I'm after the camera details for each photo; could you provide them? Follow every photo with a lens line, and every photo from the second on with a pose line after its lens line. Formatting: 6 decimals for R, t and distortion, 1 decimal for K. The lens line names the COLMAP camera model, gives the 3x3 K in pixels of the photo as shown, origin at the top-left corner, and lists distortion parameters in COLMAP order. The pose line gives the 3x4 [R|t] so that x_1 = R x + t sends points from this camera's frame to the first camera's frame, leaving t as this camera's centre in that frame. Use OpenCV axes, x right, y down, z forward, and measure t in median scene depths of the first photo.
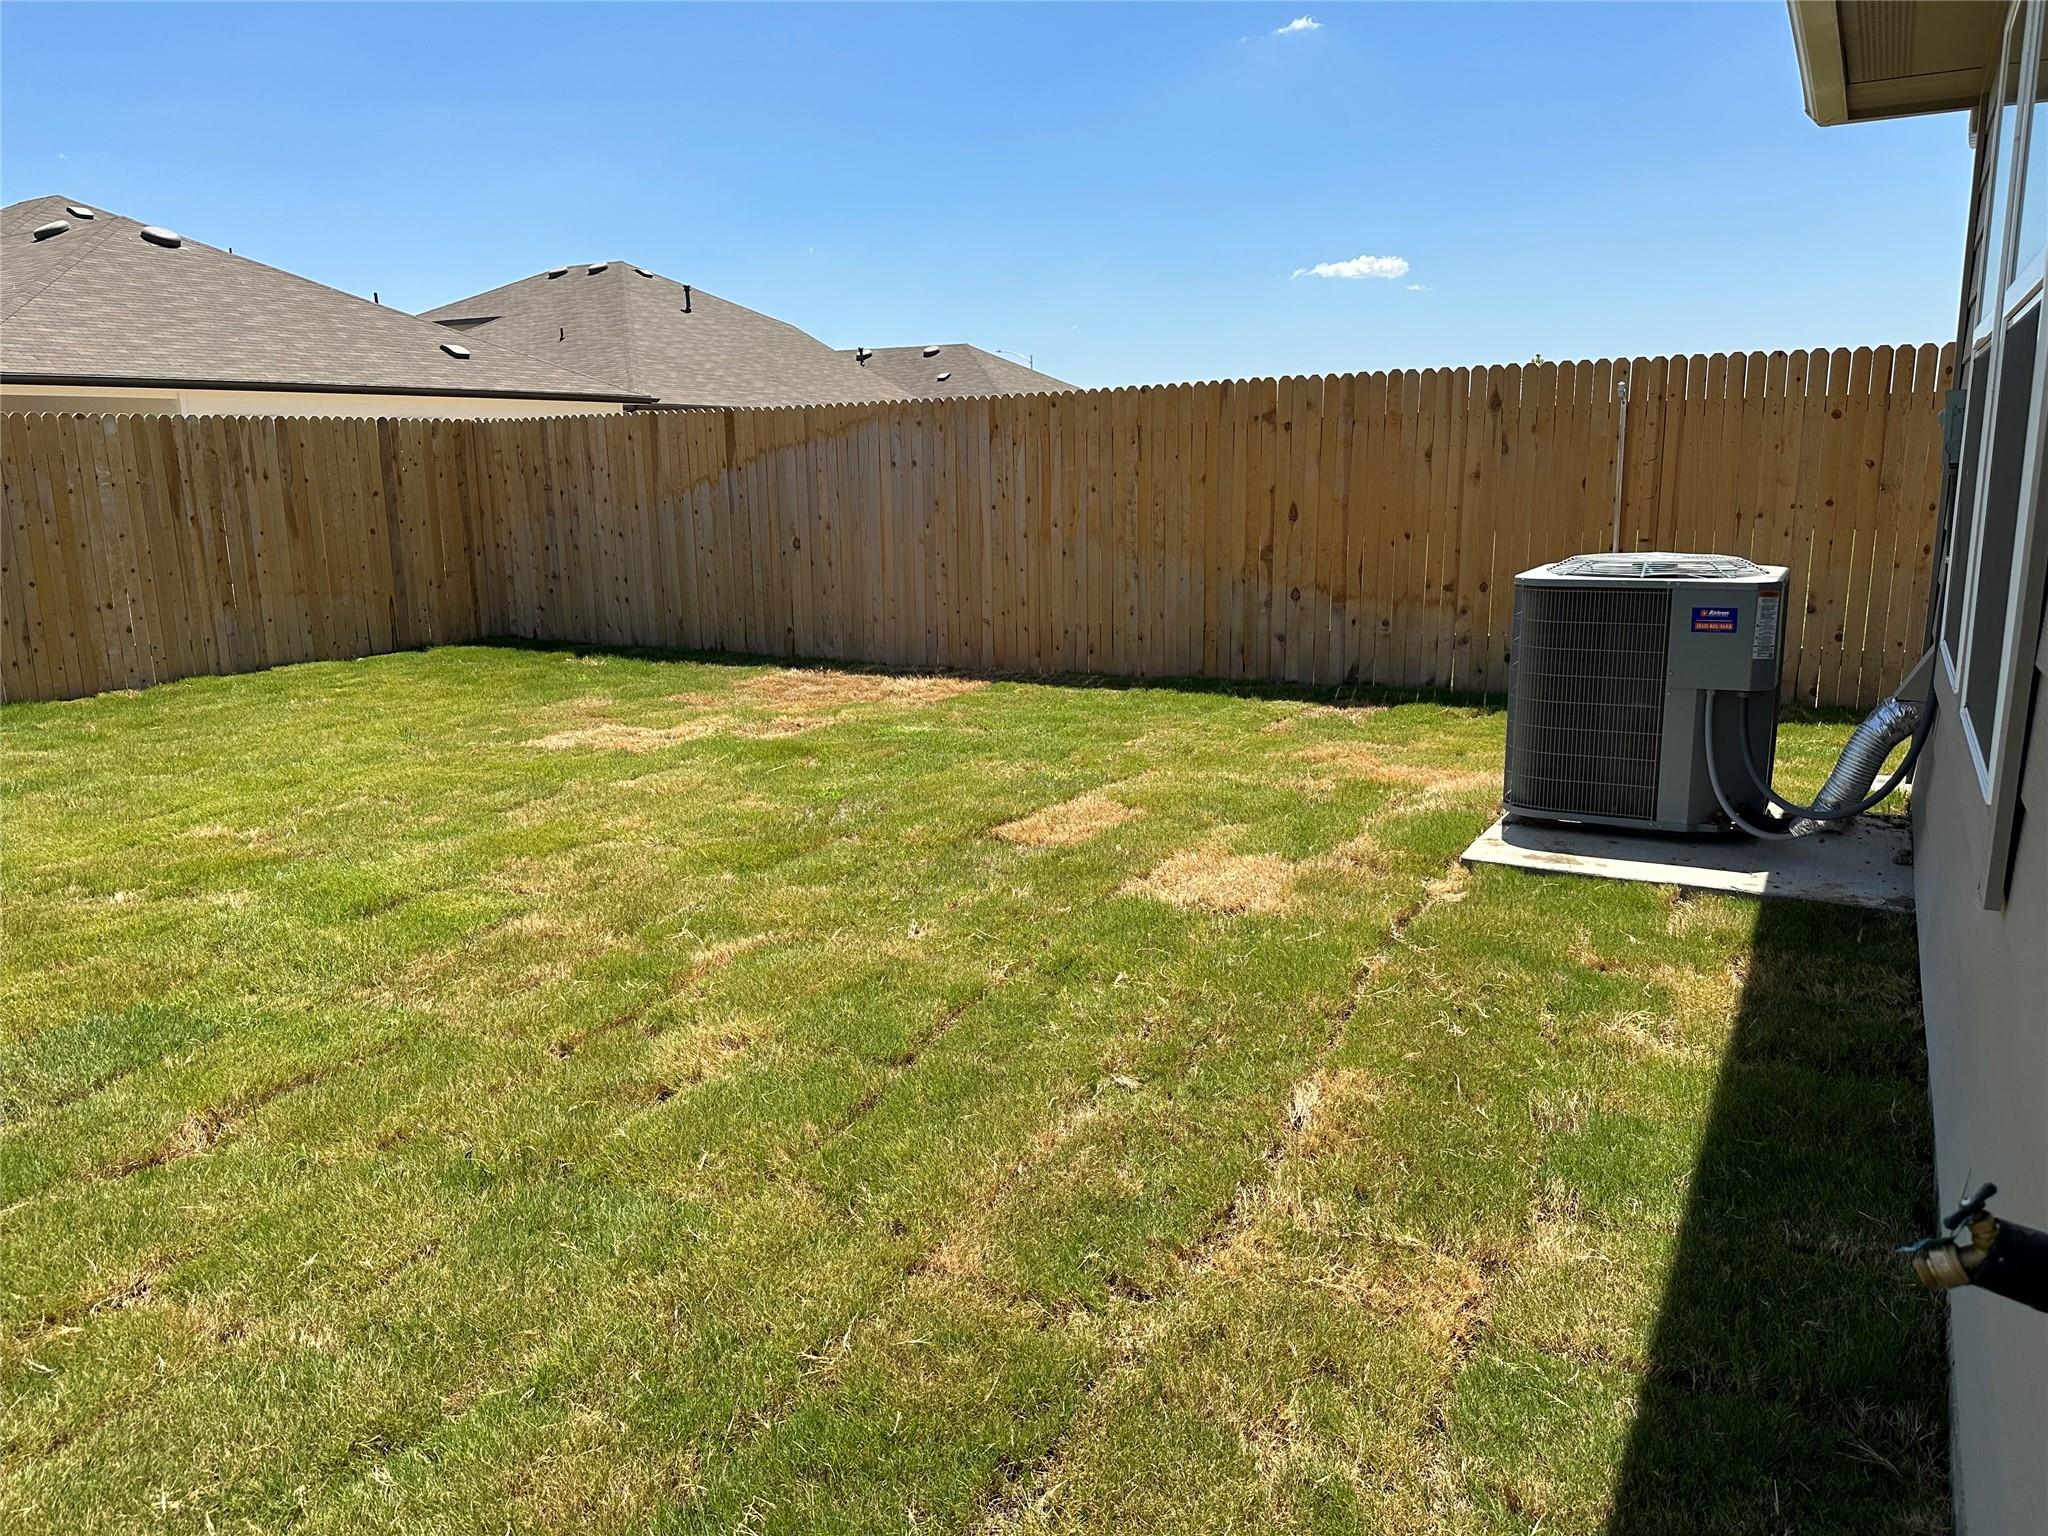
lens RADIAL K [[1442.4, 0, 1043.1], [0, 1442.4, 782.7], [0, 0, 1]] dist [0.036291, -0.044221]
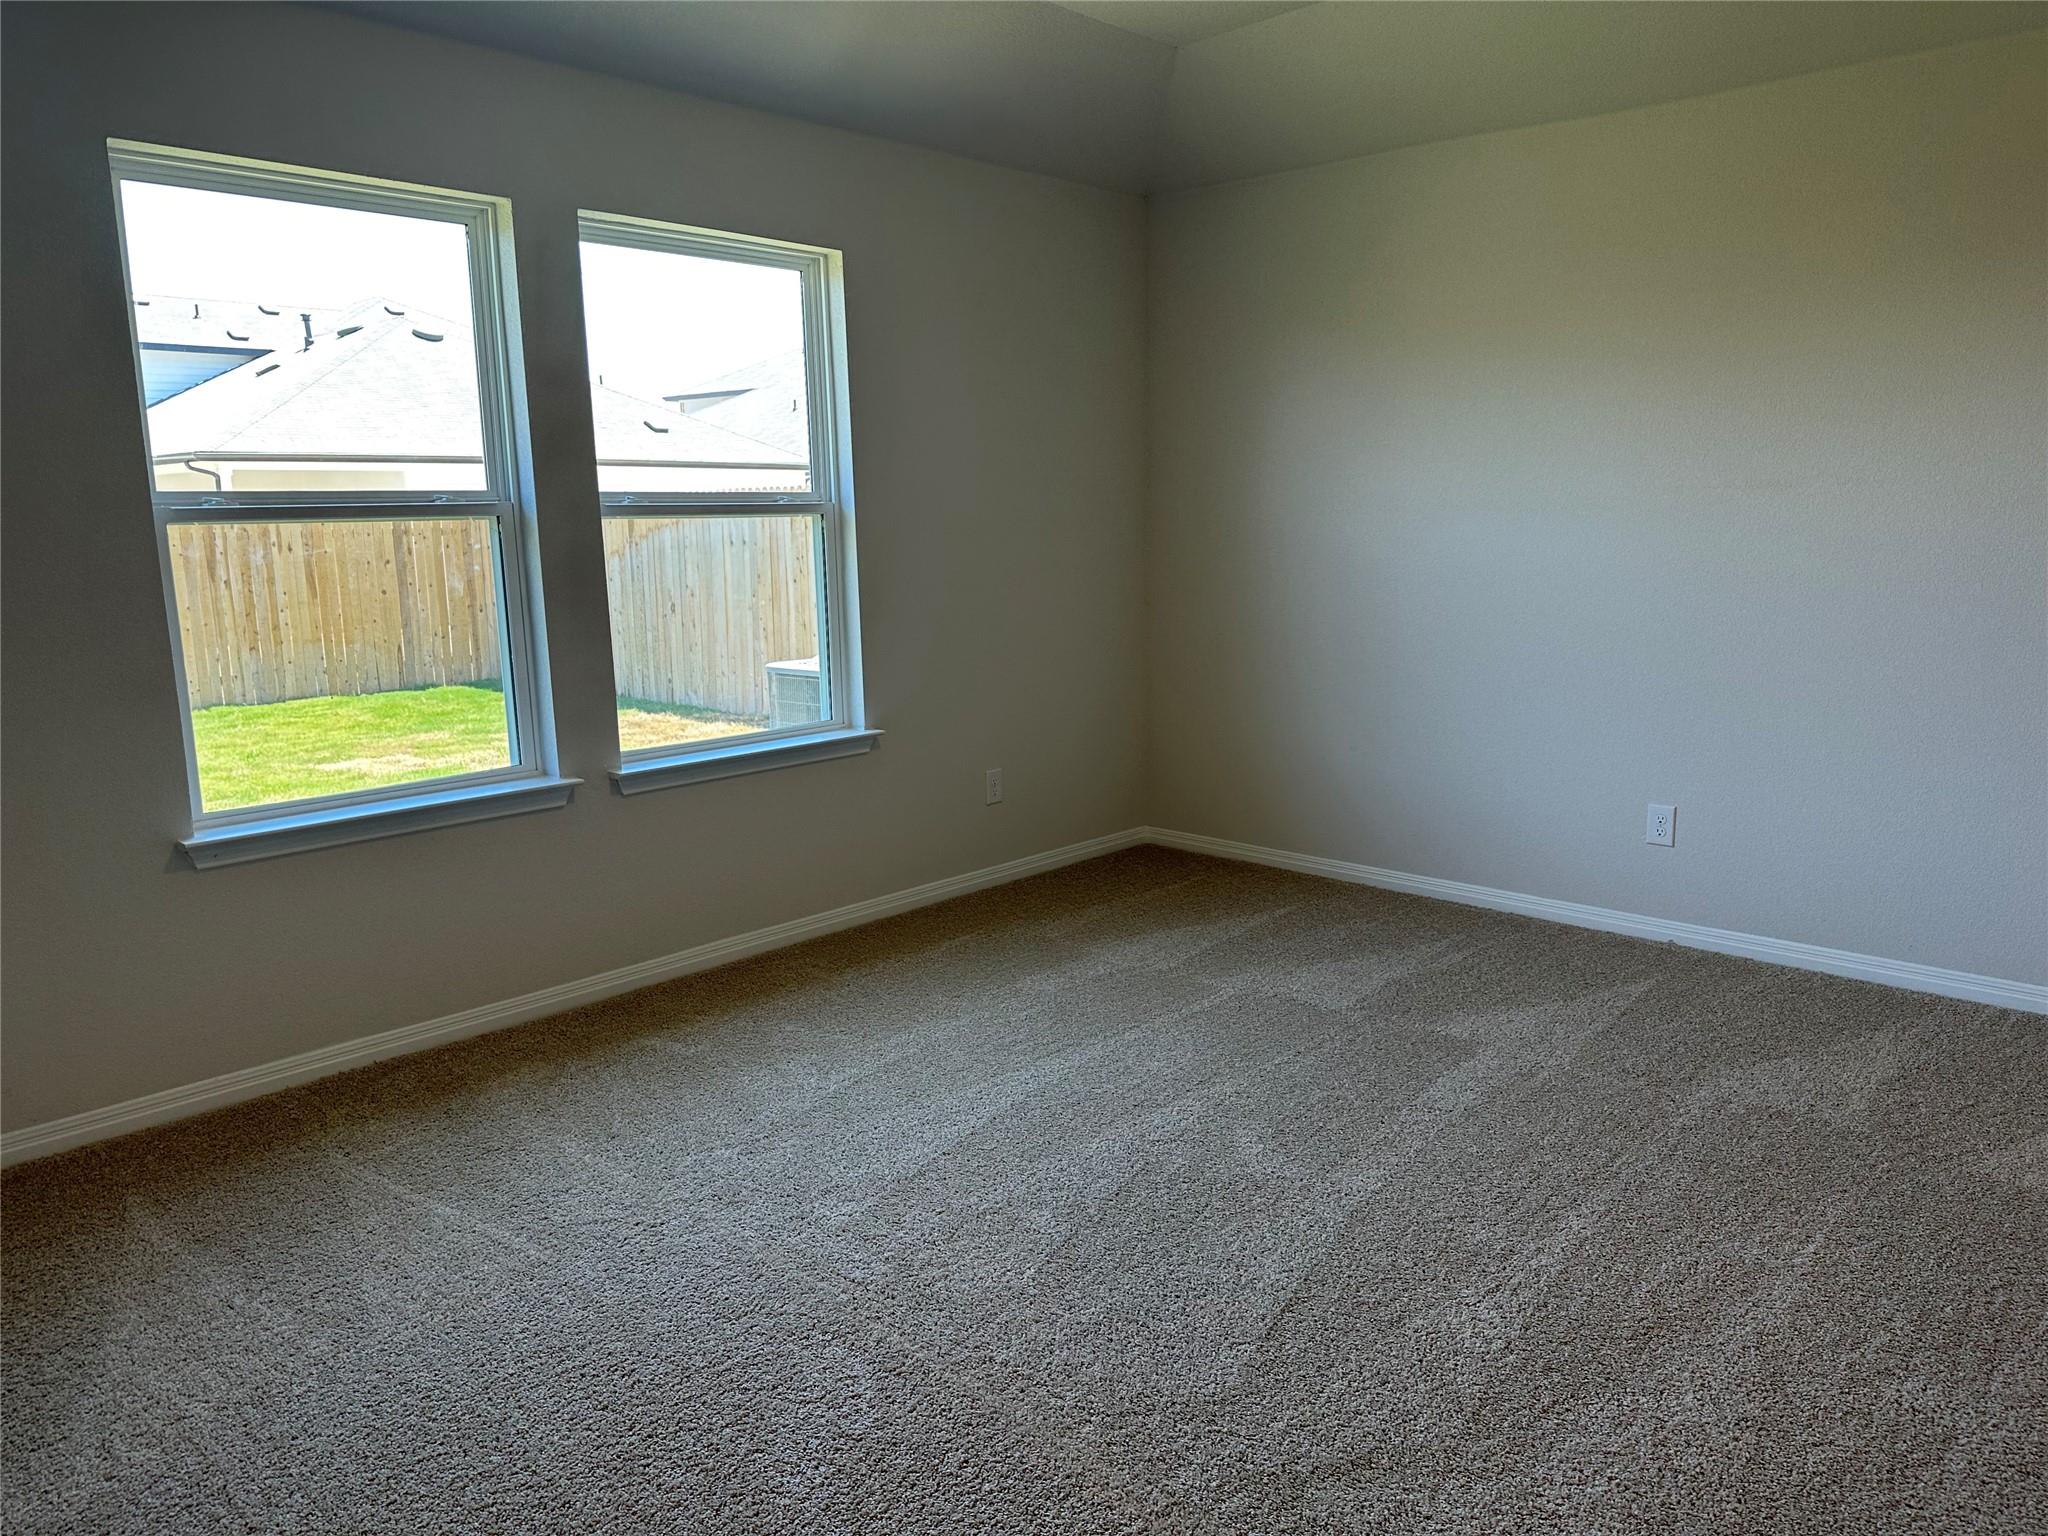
lens RADIAL K [[1442.4, 0, 1019.2], [0, 1442.4, 771.0], [0, 0, 1]] dist [0.036291, -0.044221]
pose [[0.973816, 0.040076, -0.223779, 0.370143], [-0.049019, 0.998200, -0.034550, -0.005882], [0.221992, 0.044615, 0.974027, -0.077600]]
